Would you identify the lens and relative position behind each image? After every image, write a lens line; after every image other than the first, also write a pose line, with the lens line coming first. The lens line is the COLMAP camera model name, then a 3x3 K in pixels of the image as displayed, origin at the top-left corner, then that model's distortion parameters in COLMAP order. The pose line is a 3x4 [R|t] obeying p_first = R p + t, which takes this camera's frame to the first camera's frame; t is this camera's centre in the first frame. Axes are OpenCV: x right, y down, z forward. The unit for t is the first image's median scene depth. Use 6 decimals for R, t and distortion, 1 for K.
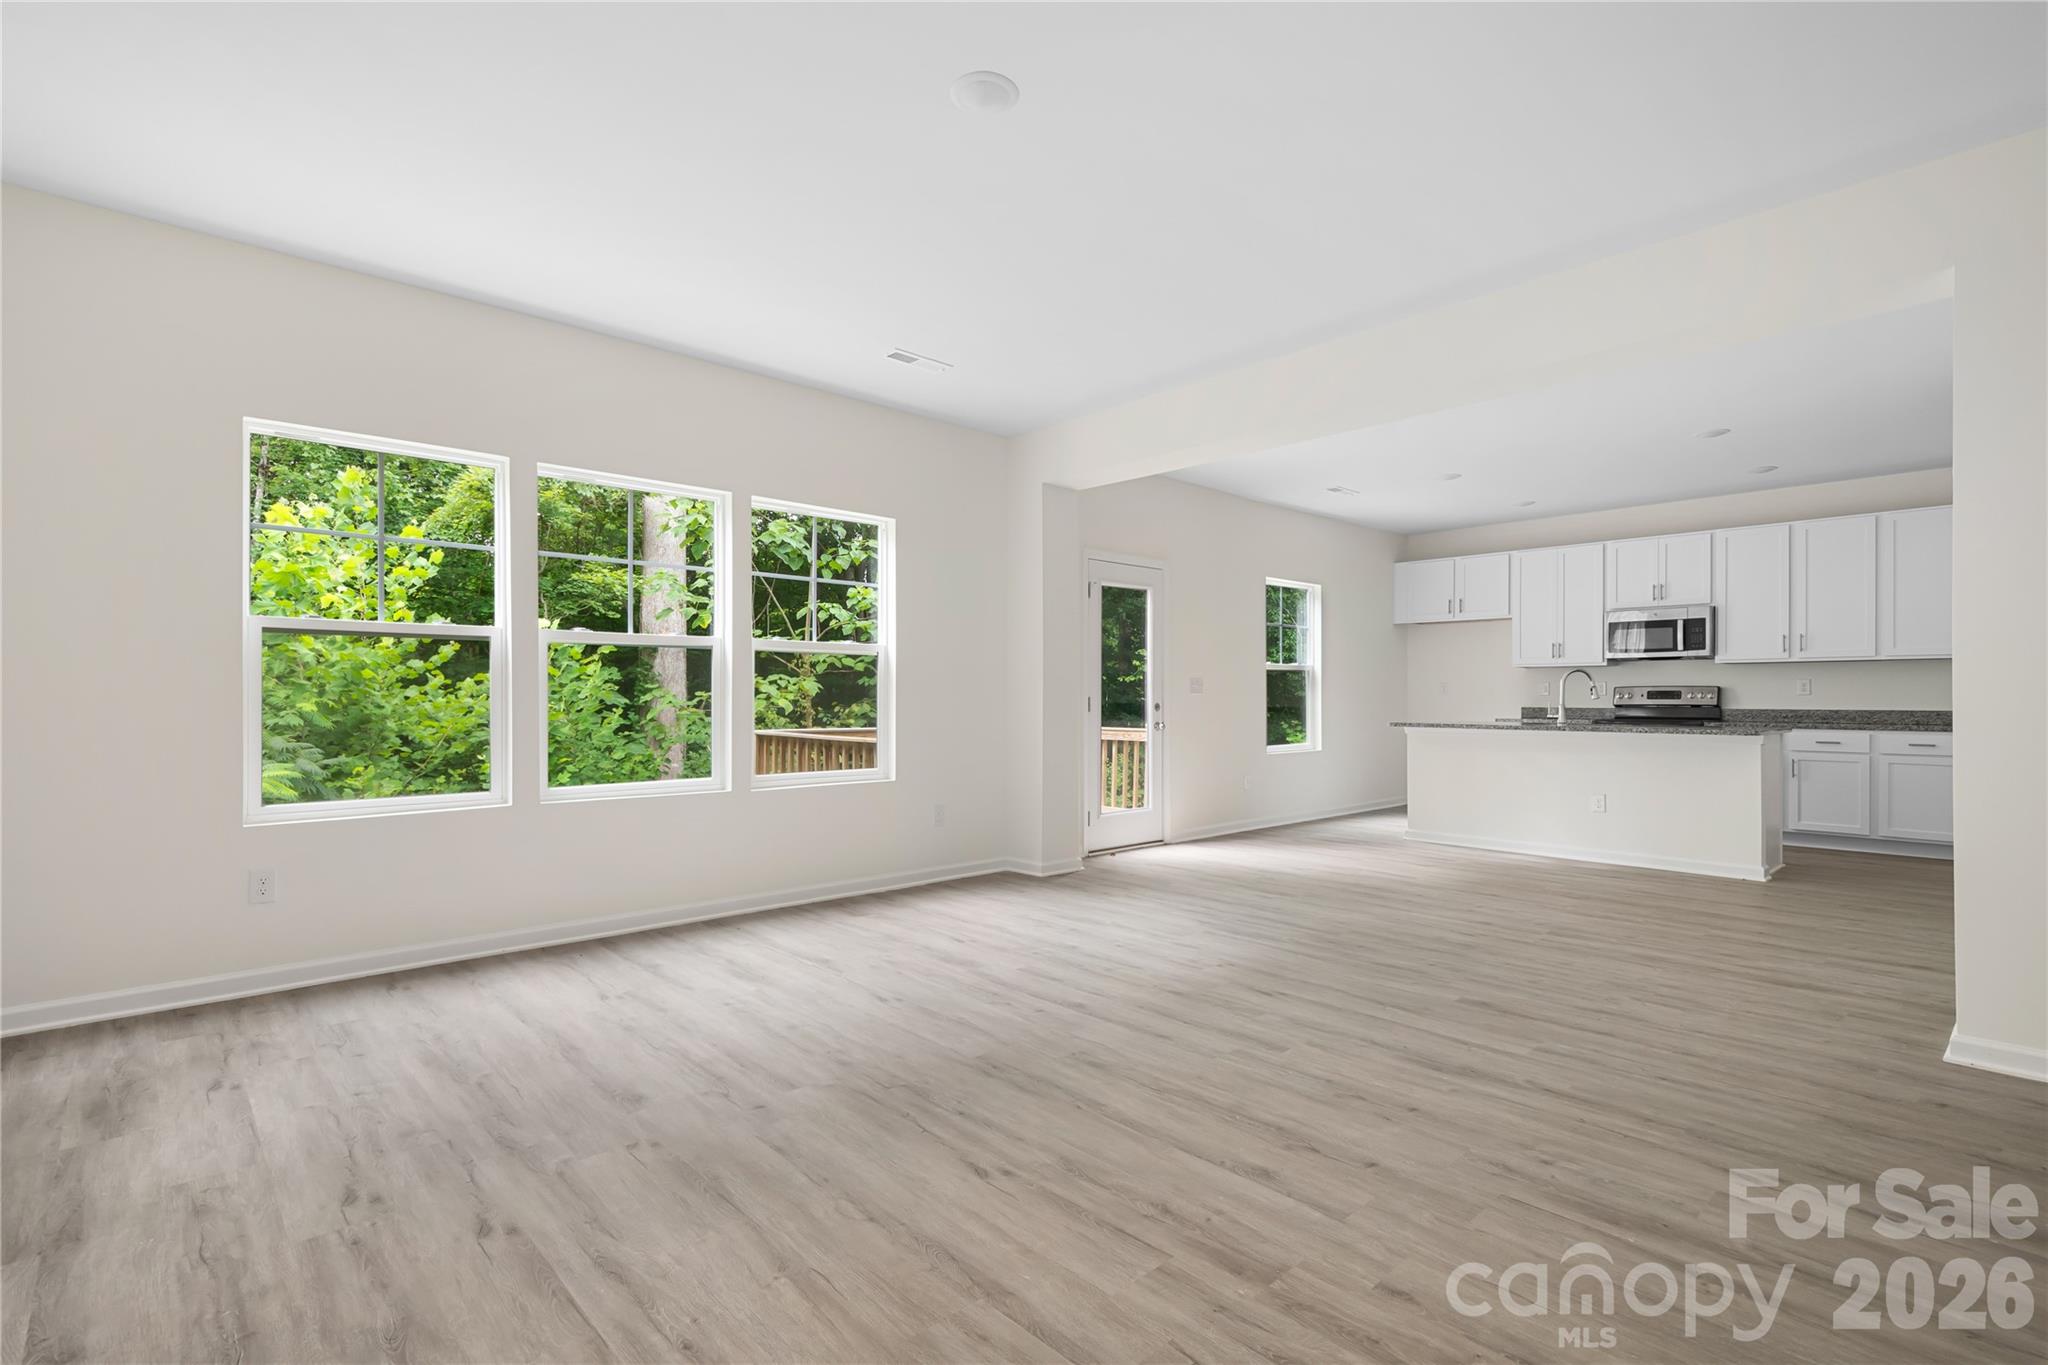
lens RADIAL K [[950.0, 0, 1025.9], [0, 950.0, 696.7], [0, 0, 1]] dist [0.025273, -0.018145]
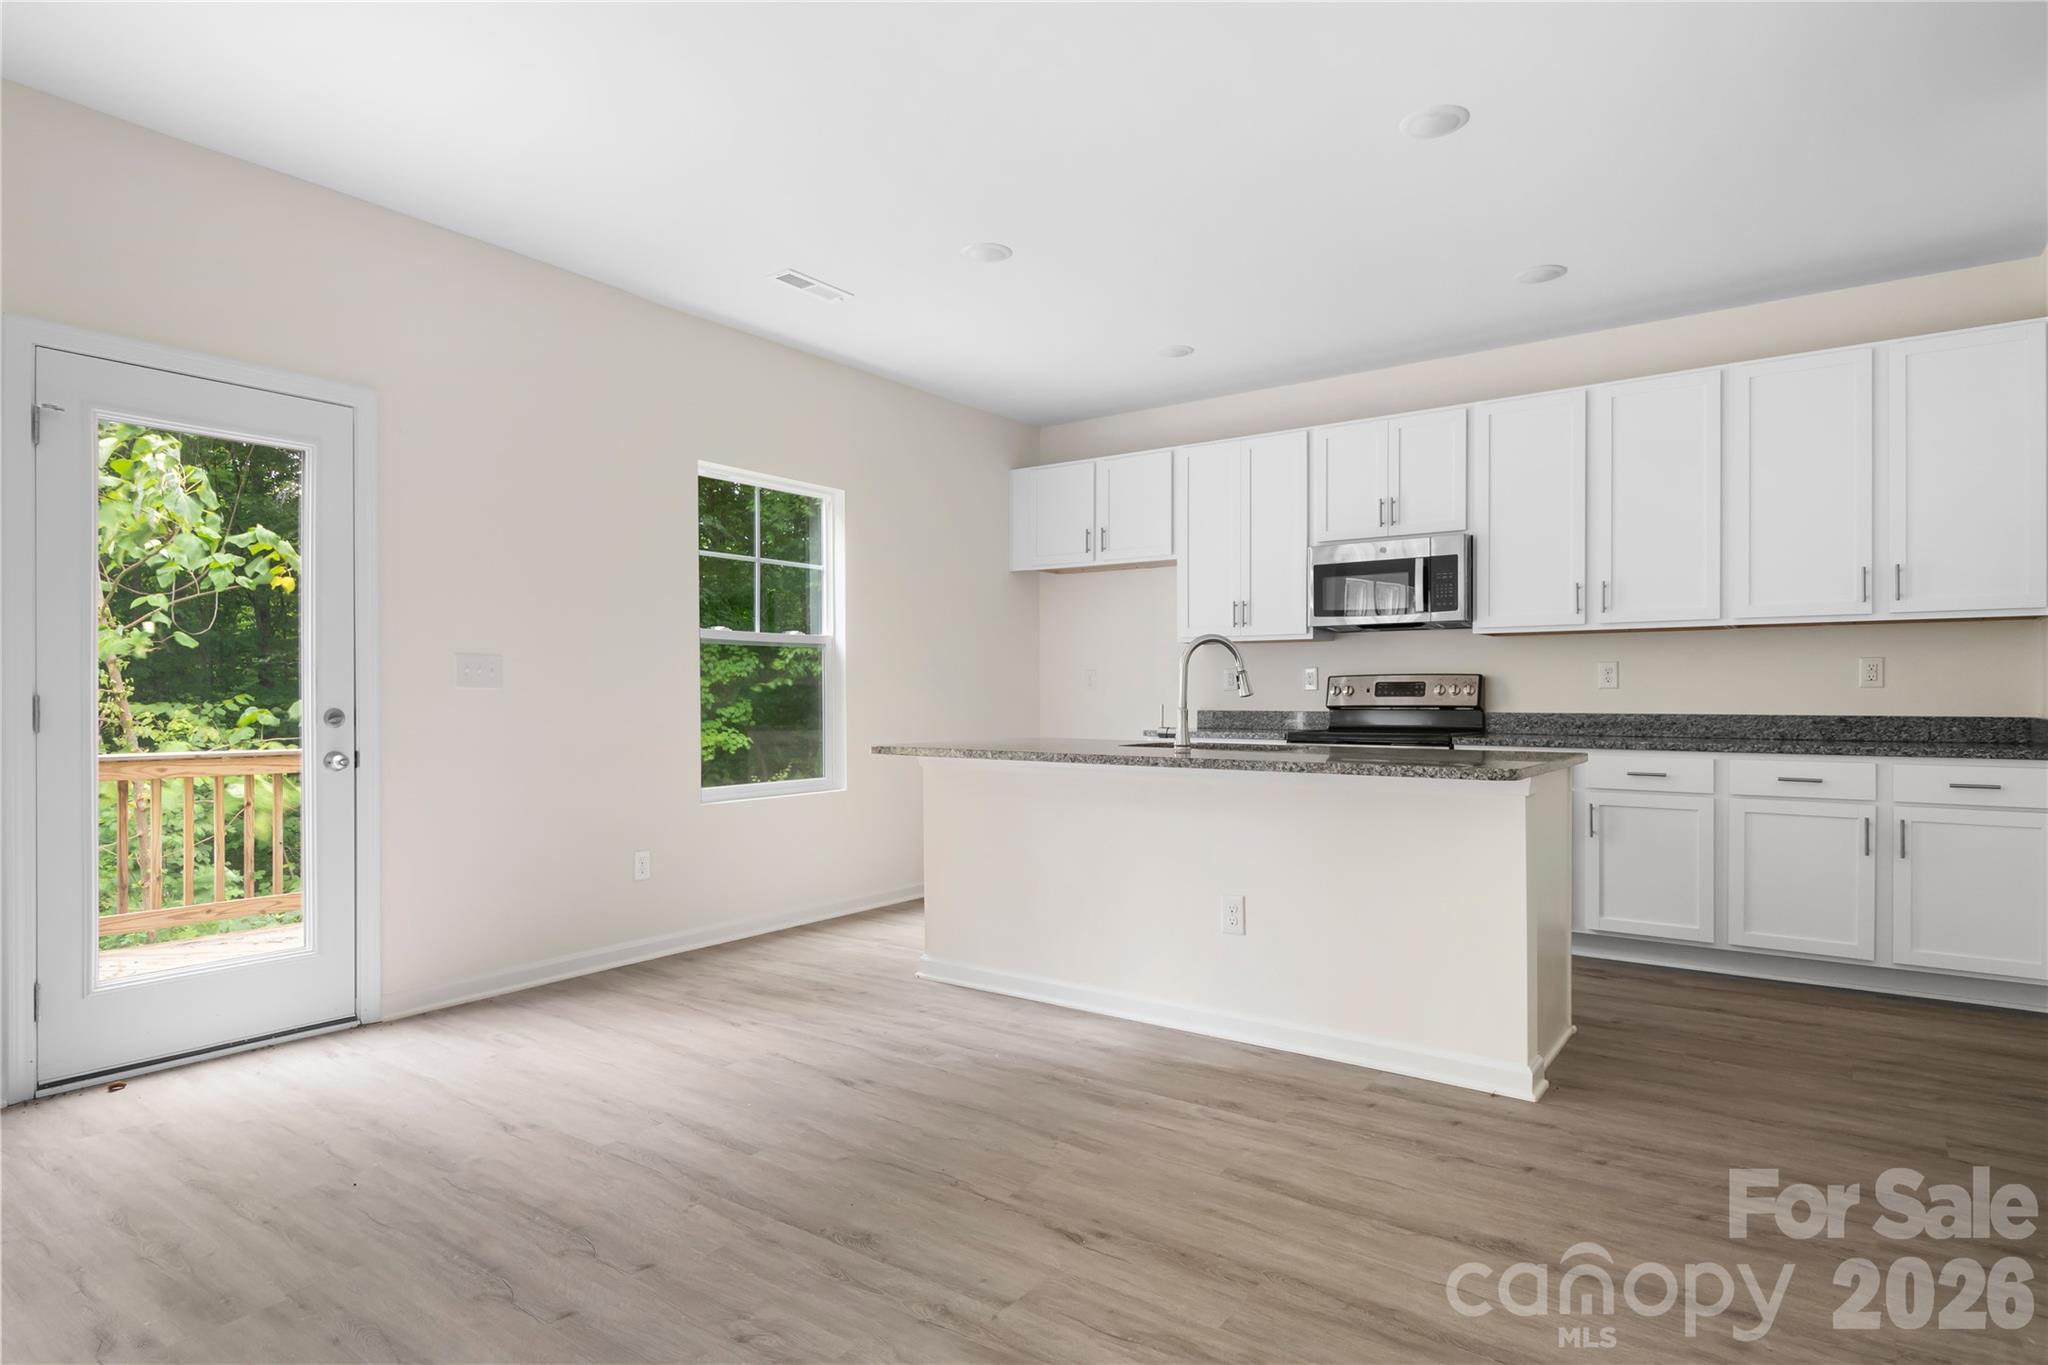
lens RADIAL K [[1112.3, 0, 1029.8], [0, 1112.3, 690.3], [0, 0, 1]] dist [0.001938, -0.000281]
pose [[0.979850, -0.001799, 0.199725, 0.622357], [0.002876, 0.999983, -0.005103, 0.003284], [-0.199712, 0.005575, 0.979839, 0.762672]]
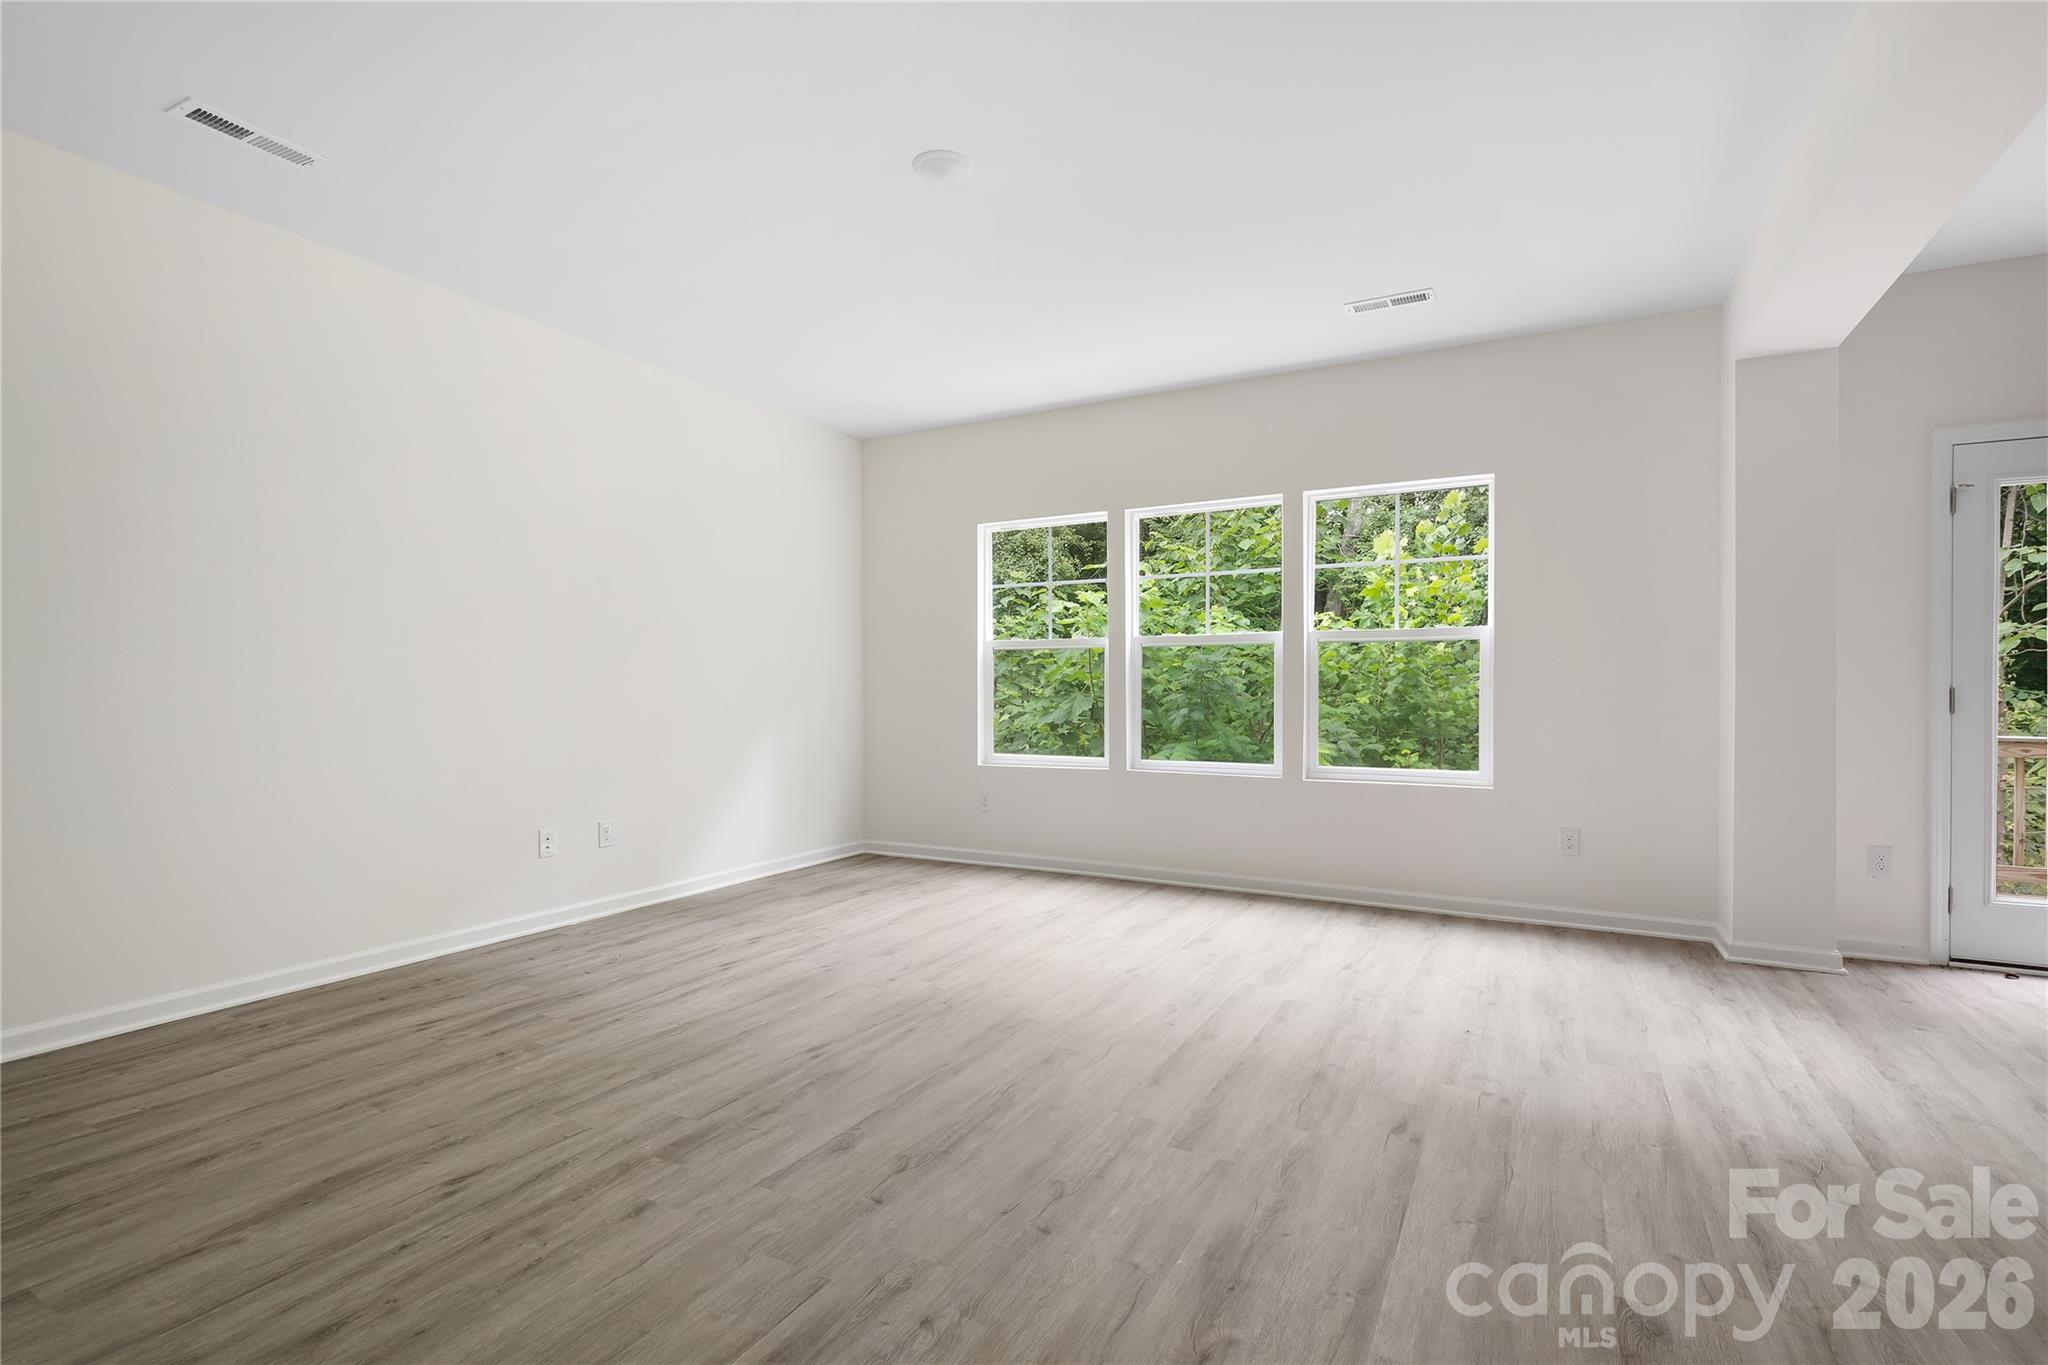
lens RADIAL K [[950.0, 0, 1025.9], [0, 950.0, 696.7], [0, 0, 1]] dist [0.025273, -0.018145]
pose [[0.318488, 0.006835, -0.947902, 0.712861], [0.000158, 0.999974, 0.007263, 0.002385], [0.947927, -0.002463, 0.318478, 0.477483]]
